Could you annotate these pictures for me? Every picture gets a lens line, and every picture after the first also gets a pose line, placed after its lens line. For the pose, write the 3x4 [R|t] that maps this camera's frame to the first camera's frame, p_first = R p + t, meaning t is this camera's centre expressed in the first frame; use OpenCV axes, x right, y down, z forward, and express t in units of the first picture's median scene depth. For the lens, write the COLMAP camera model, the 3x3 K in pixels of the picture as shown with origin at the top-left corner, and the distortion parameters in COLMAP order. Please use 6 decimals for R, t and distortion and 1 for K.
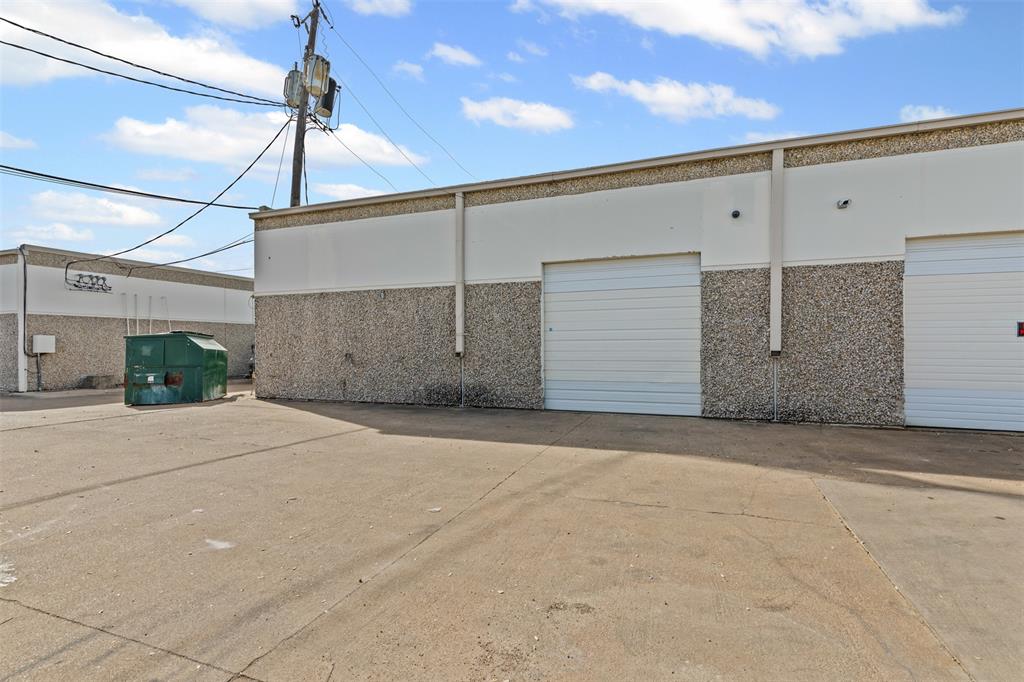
lens RADIAL K [[483.9, 0, 517.9], [0, 483.9, 343.6], [0, 0, 1]] dist [0.008043, 0.000056]
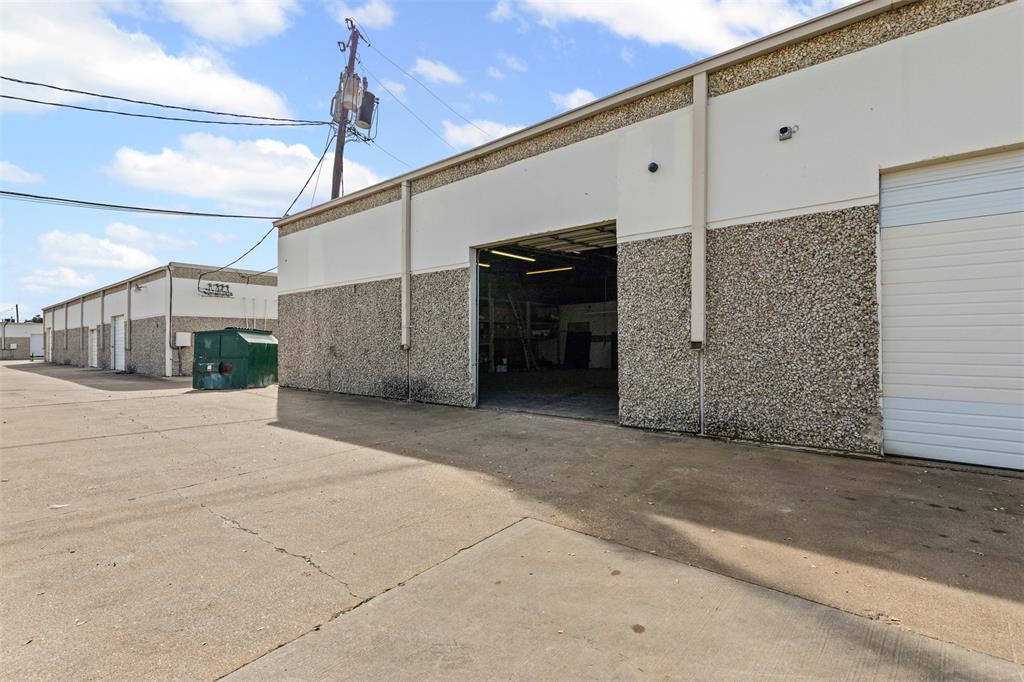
lens RADIAL K [[476.0, 0, 513.8], [0, 476.0, 334.4], [0, 0, 1]] dist [0.007690, 0.000297]
pose [[0.944152, -0.007349, -0.329429, 0.402053], [0.003556, 0.999920, -0.012118, 0.009304], [0.329492, 0.010270, 0.944103, 0.166607]]
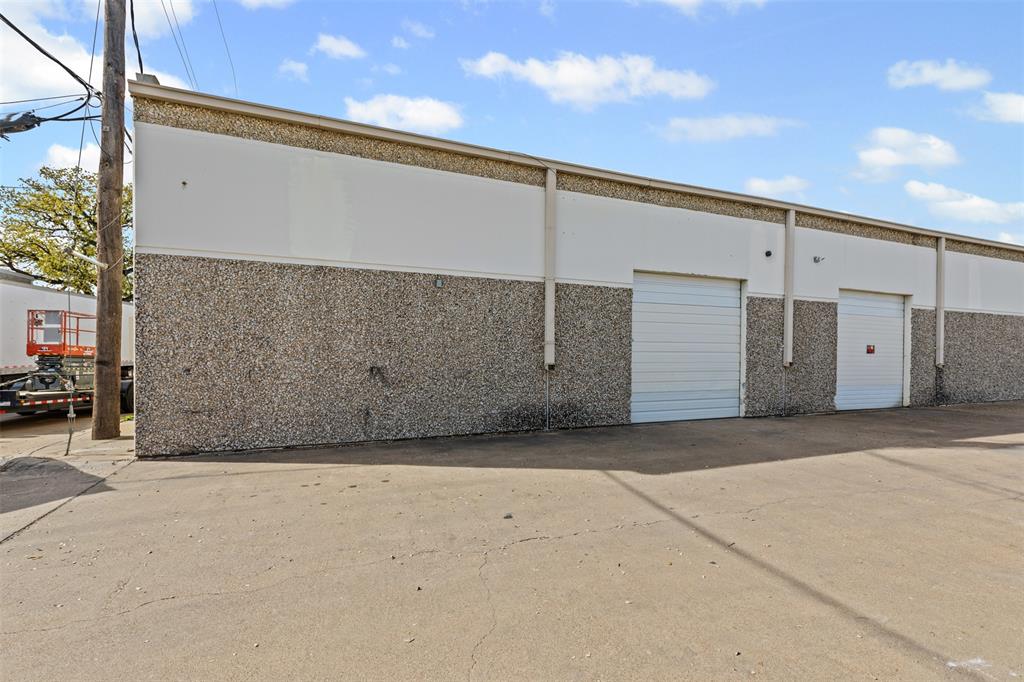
lens RADIAL K [[461.8, 0, 512.4], [0, 461.8, 352.8], [0, 0, 1]] dist [0.006707, -0.000068]
pose [[0.731142, 0.007113, 0.682188, -0.700942], [-0.016015, 0.999849, 0.006739, -0.006122], [-0.682037, -0.015853, 0.731146, 0.470509]]
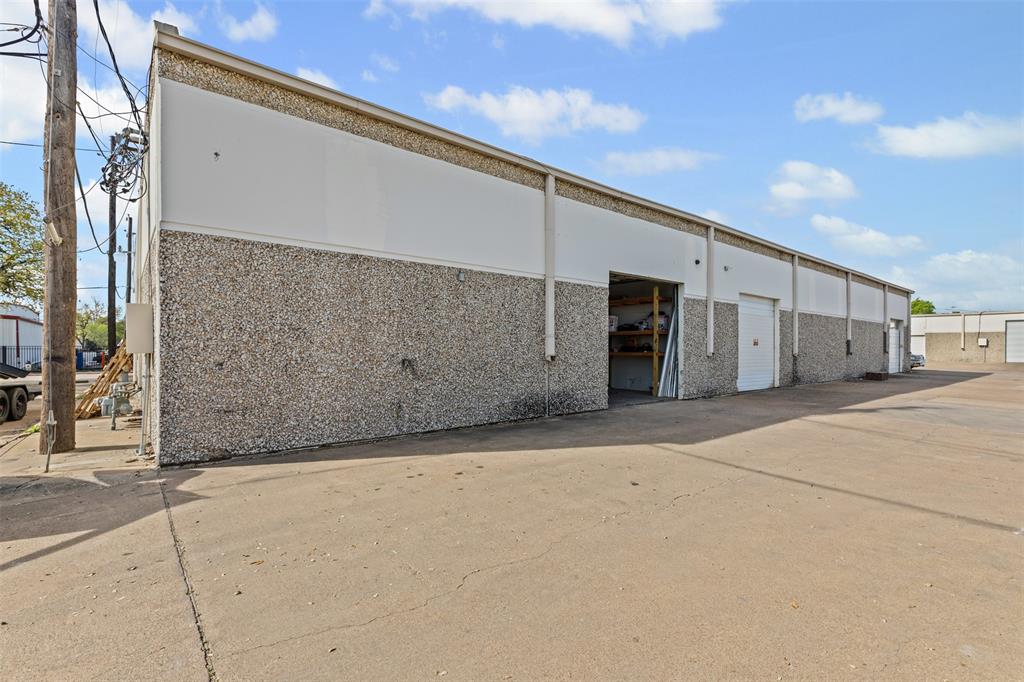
lens RADIAL K [[463.1, 0, 511.2], [0, 463.1, 345.5], [0, 0, 1]] dist [0.008352, -0.000133]
pose [[0.505734, 0.010033, 0.862631, -0.886861], [-0.010220, 0.999932, -0.005638, 0.004724], [-0.862629, -0.005965, 0.505803, 0.633426]]
